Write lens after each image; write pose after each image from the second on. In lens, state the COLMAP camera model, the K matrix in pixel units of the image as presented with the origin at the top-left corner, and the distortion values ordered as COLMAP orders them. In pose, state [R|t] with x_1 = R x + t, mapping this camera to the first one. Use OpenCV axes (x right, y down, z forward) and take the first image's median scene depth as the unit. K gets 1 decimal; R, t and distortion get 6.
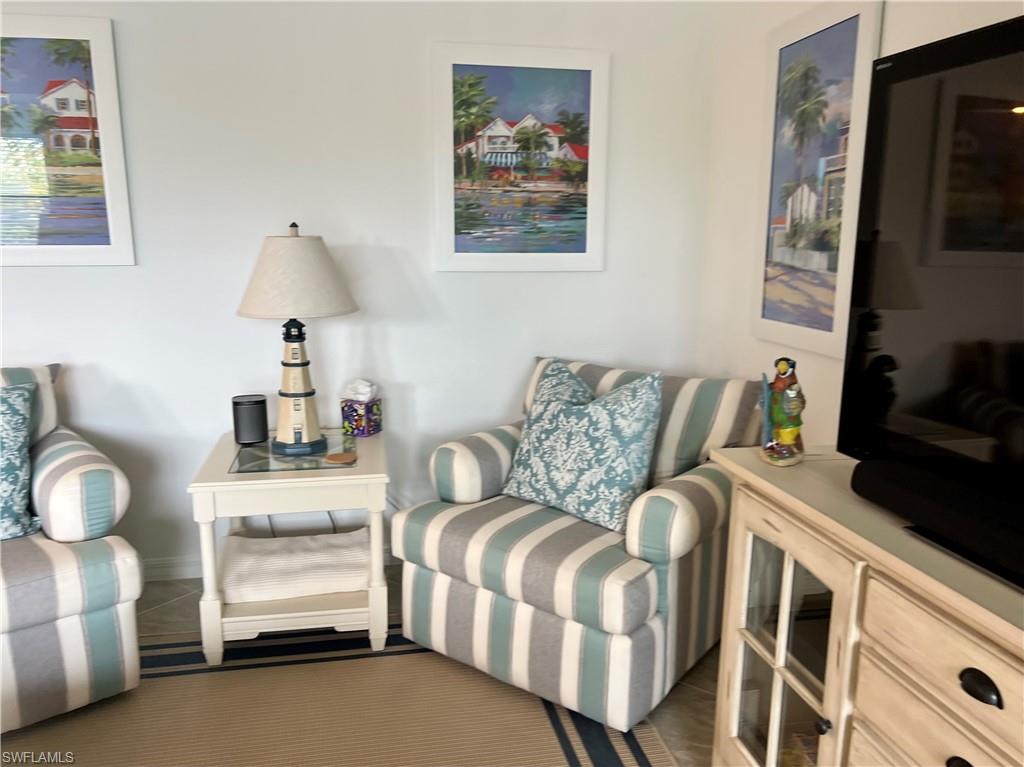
lens RADIAL K [[778.0, 0, 507.6], [0, 778.0, 376.8], [0, 0, 1]] dist [0.076486, -0.071247]
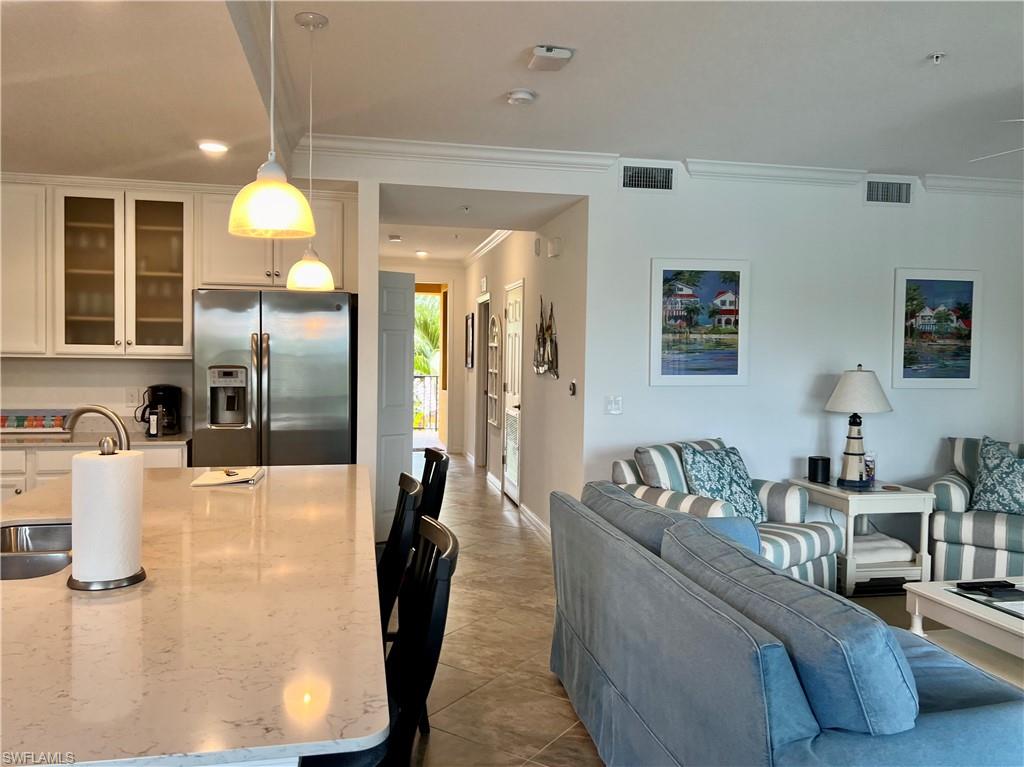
lens RADIAL K [[778.0, 0, 507.6], [0, 778.0, 376.8], [0, 0, 1]] dist [0.076486, -0.071247]
pose [[0.999449, 0.004910, 0.032815, -1.058836], [-0.000059, 0.989249, -0.146239, 0.104472], [-0.033180, 0.146157, 0.988705, -0.776816]]
